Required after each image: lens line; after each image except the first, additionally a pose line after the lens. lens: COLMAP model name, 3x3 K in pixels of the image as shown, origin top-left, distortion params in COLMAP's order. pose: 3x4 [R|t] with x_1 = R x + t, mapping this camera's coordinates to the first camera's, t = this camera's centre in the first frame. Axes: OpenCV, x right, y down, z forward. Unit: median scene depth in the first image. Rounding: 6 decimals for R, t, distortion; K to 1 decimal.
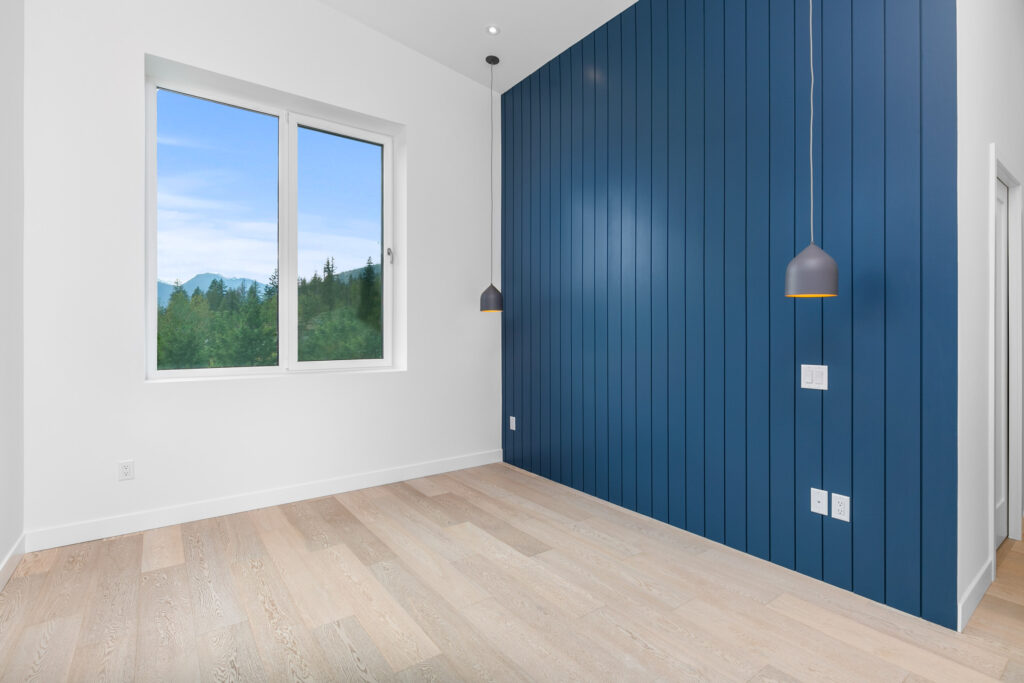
lens RADIAL K [[470.7, 0, 513.5], [0, 470.7, 338.6], [0, 0, 1]] dist [0.002276, -0.000719]
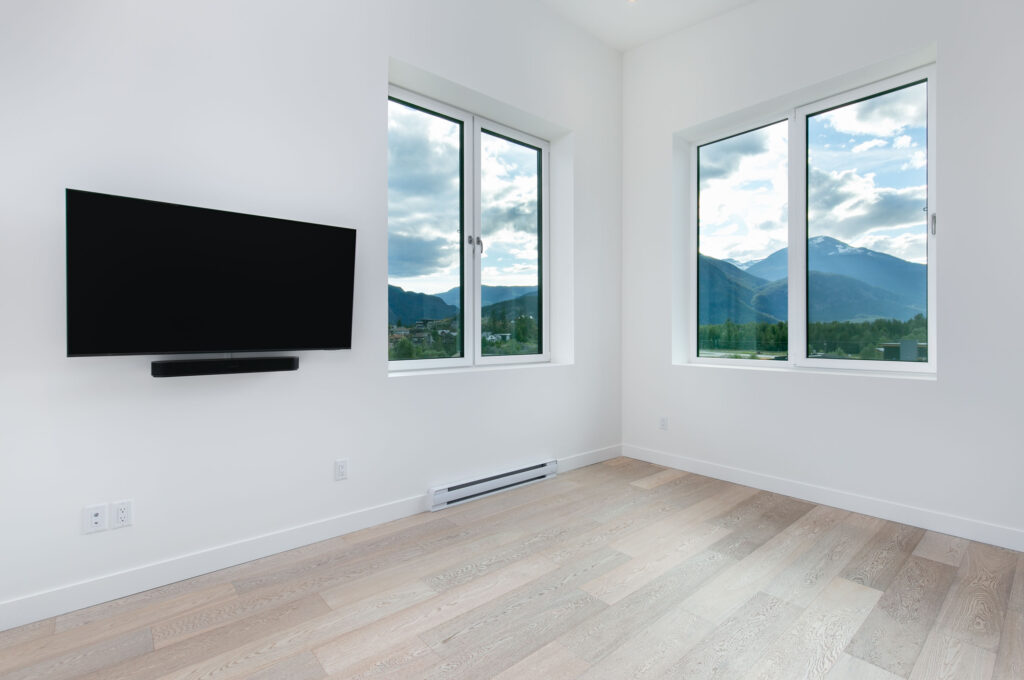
lens RADIAL K [[470.7, 0, 514.7], [0, 470.7, 333.6], [0, 0, 1]] dist [0.002276, -0.000719]
pose [[0.093493, 0.008836, -0.995581, 0.549506], [-0.006113, 0.999947, 0.008300, -0.007011], [0.995601, 0.005310, 0.093542, 0.364256]]
